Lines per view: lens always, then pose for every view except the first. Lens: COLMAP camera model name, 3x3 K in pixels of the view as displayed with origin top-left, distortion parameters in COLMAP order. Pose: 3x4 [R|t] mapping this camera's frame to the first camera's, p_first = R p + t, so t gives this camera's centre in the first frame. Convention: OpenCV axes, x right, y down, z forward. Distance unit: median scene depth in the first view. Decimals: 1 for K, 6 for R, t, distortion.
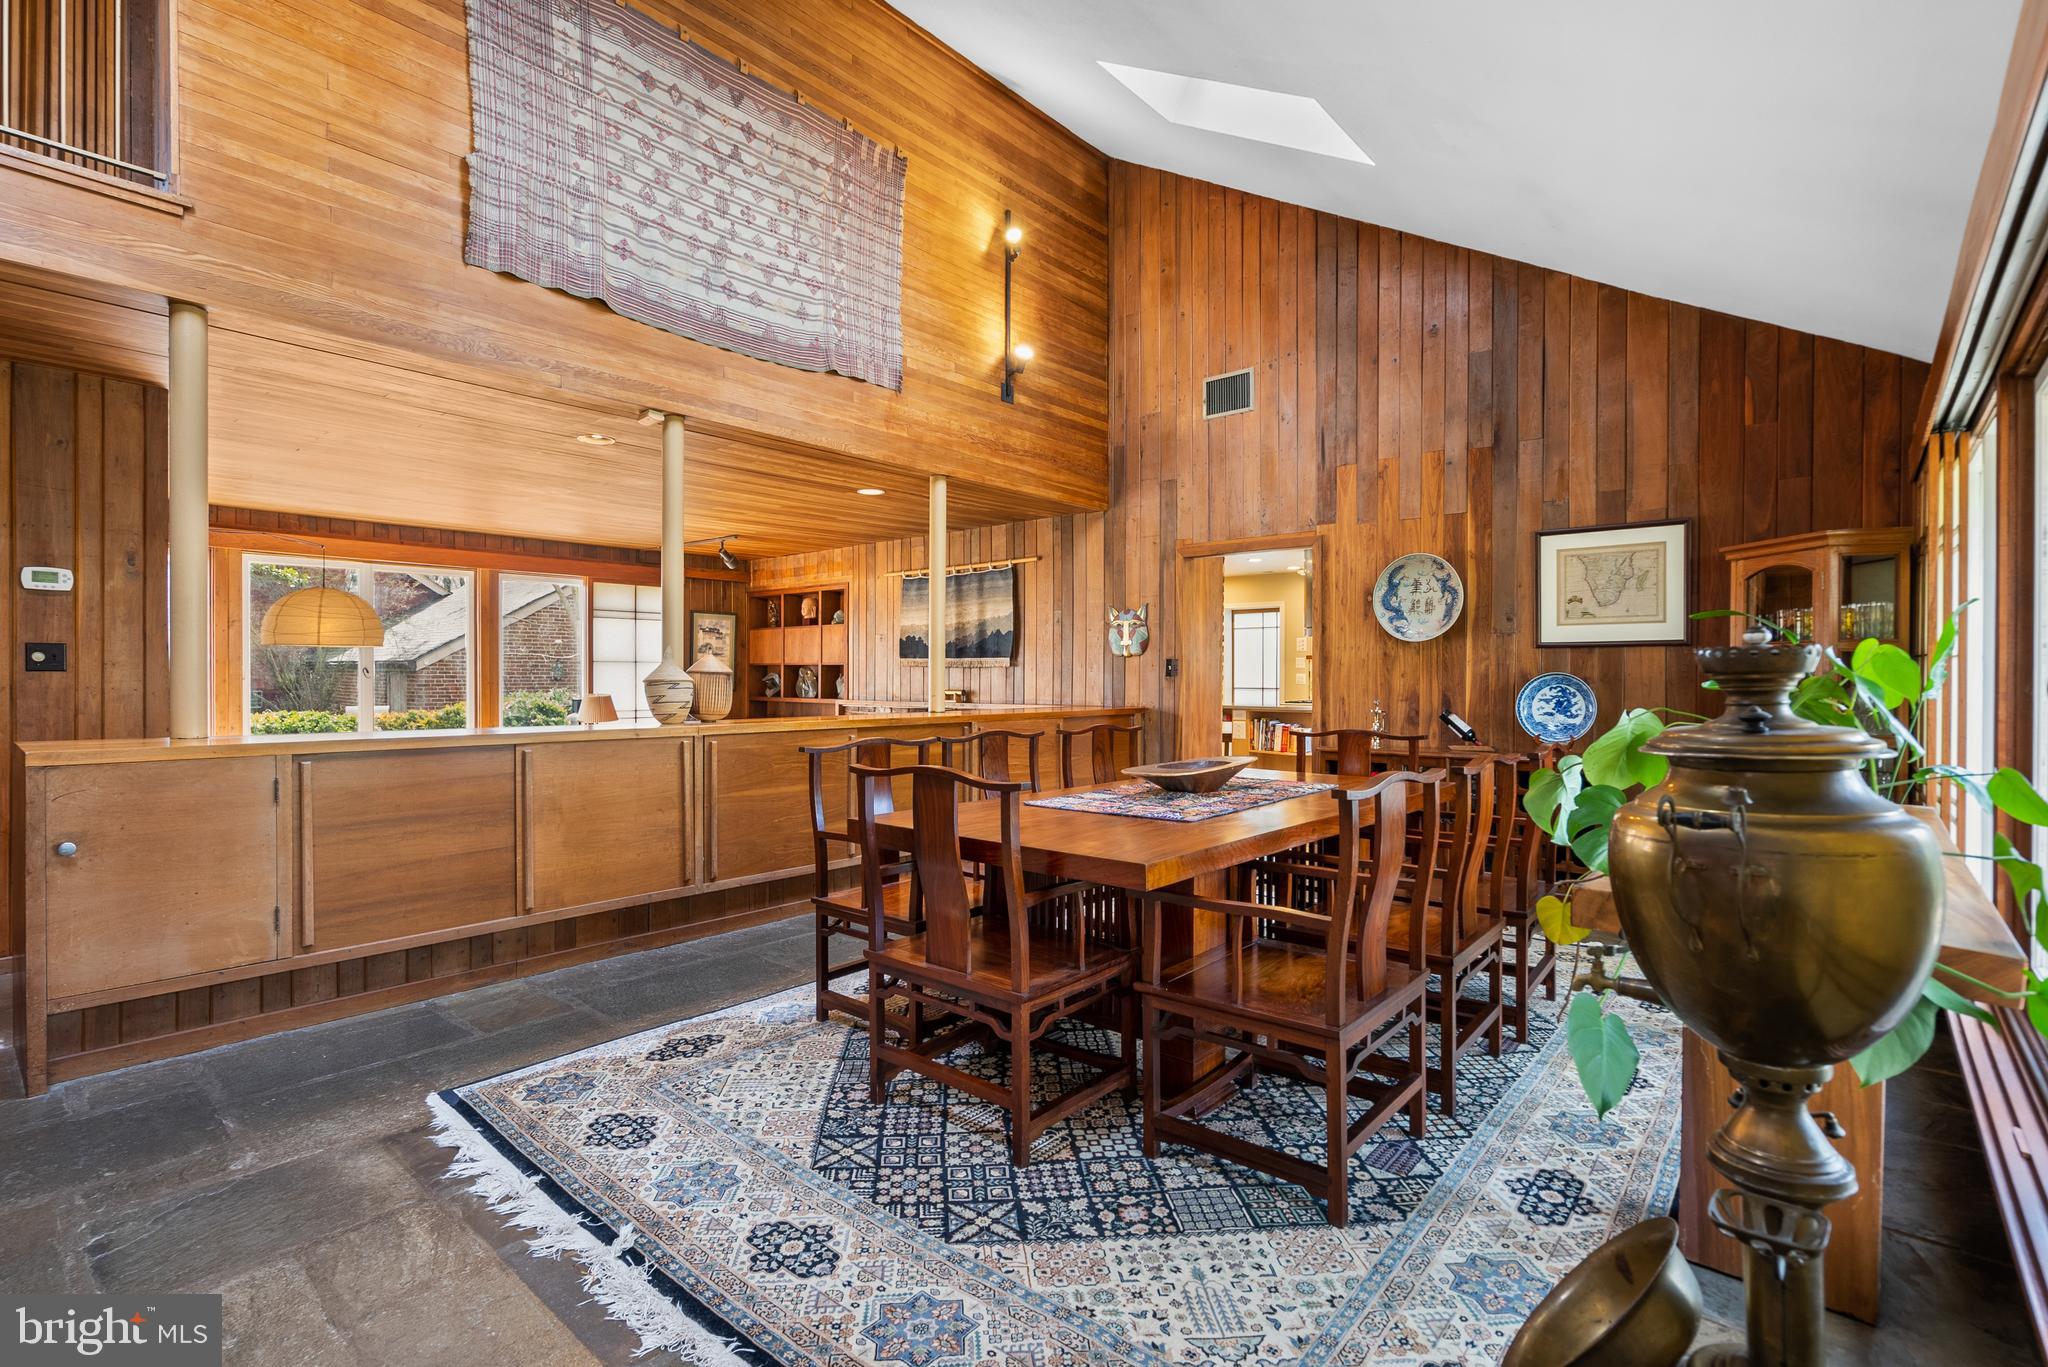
lens RADIAL K [[957.0, 0, 1018.3], [0, 957.0, 679.7], [0, 0, 1]] dist [-0.000468, 0.000199]
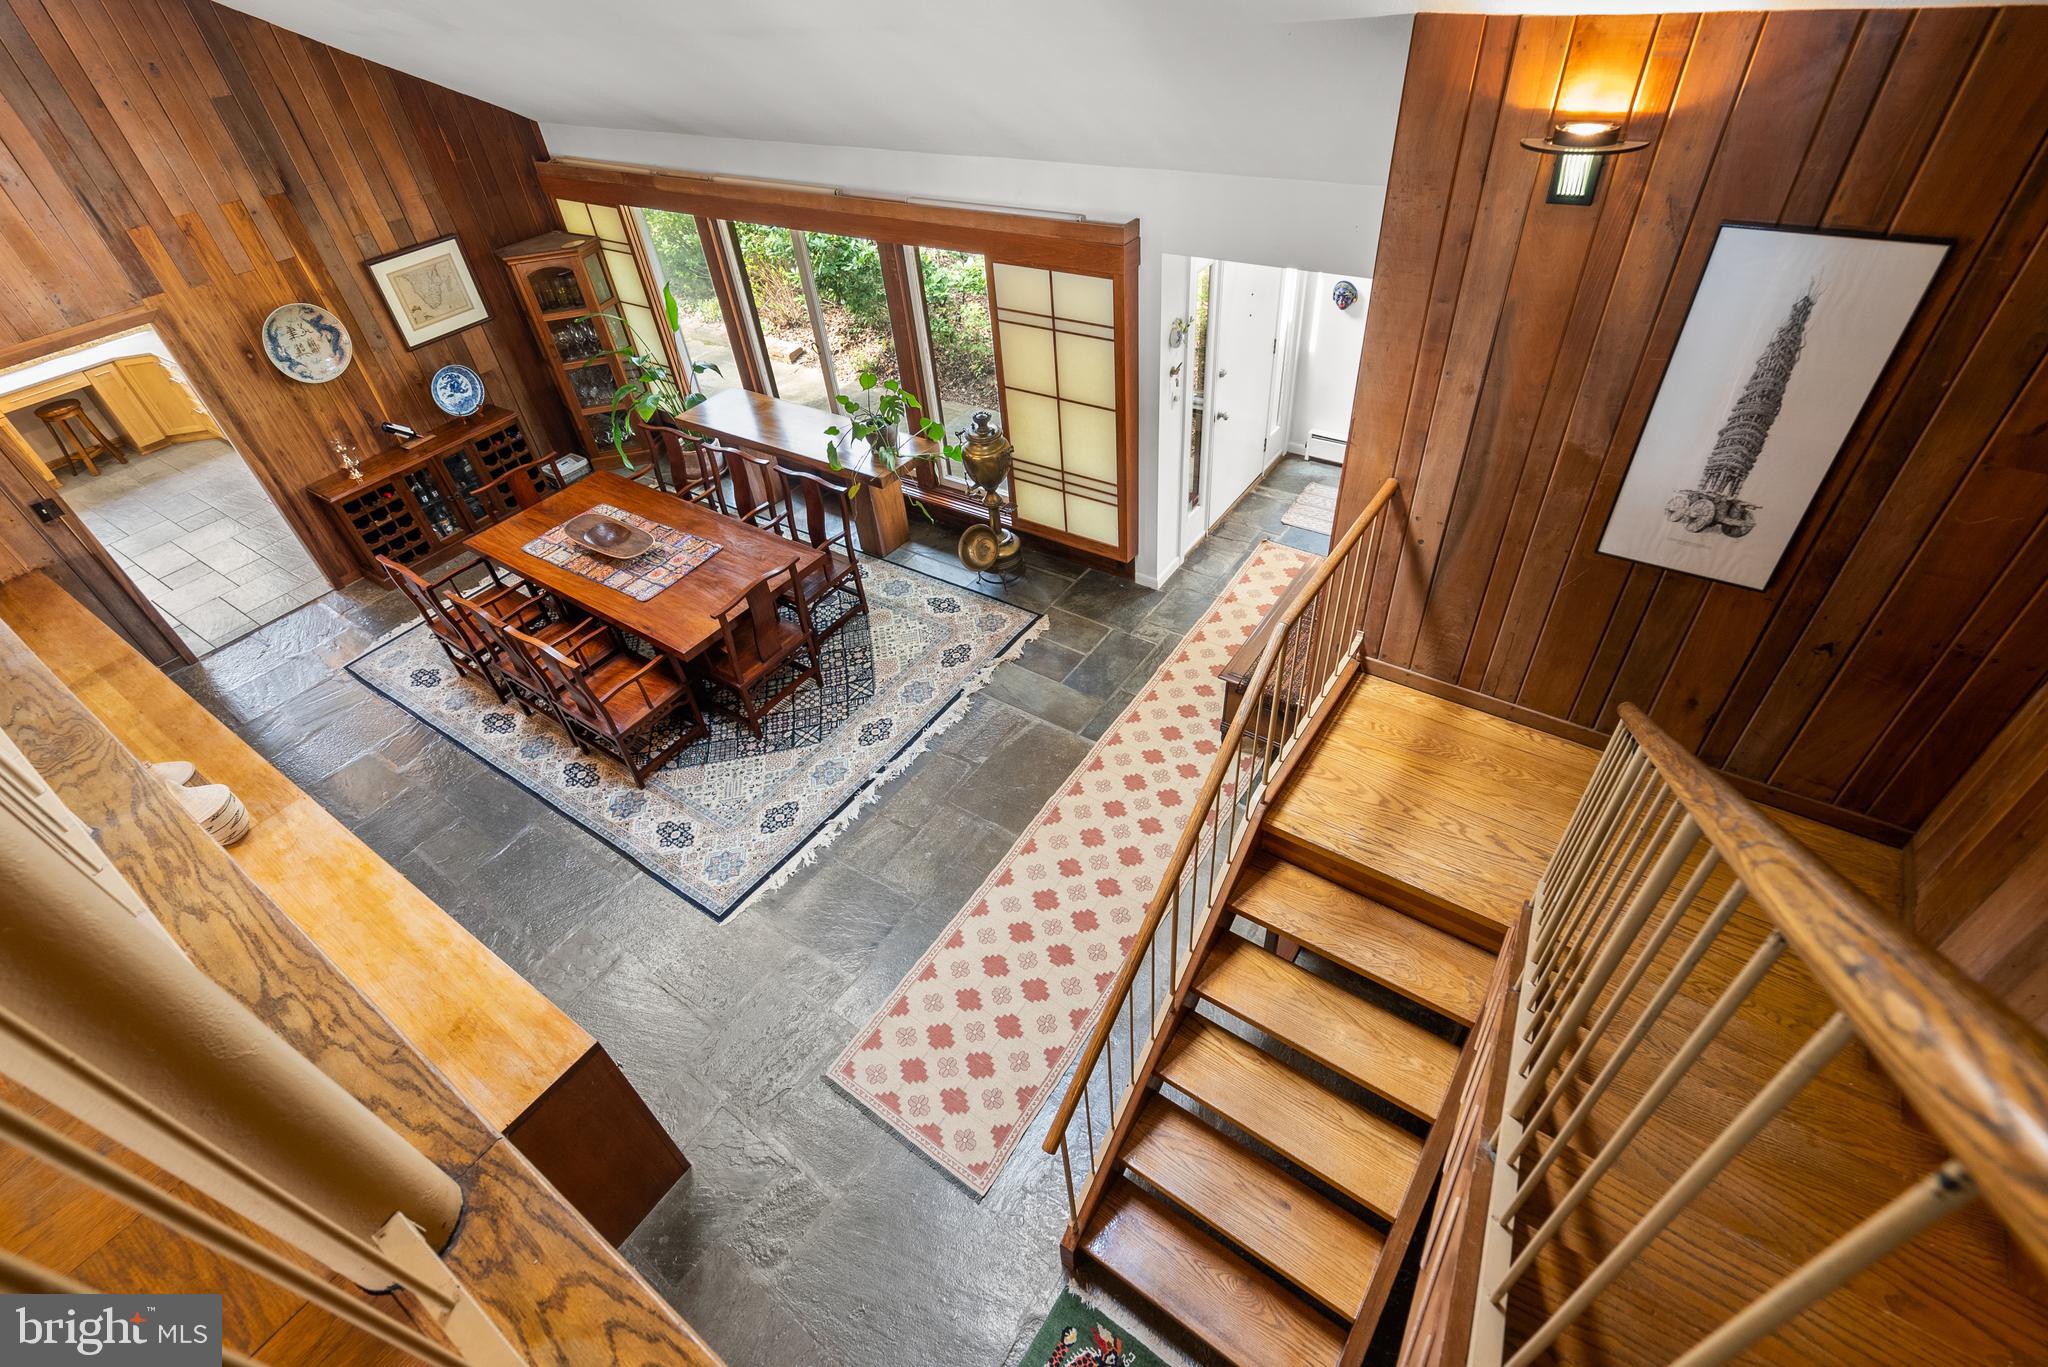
lens RADIAL K [[957.0, 0, 1018.3], [0, 957.0, 679.7], [0, 0, 1]] dist [-0.000468, 0.000199]
pose [[-0.110088, -0.645719, 0.755597, -0.949797], [0.080017, 0.751993, 0.654297, -0.544253], [-0.990696, 0.132491, -0.031117, 0.271271]]
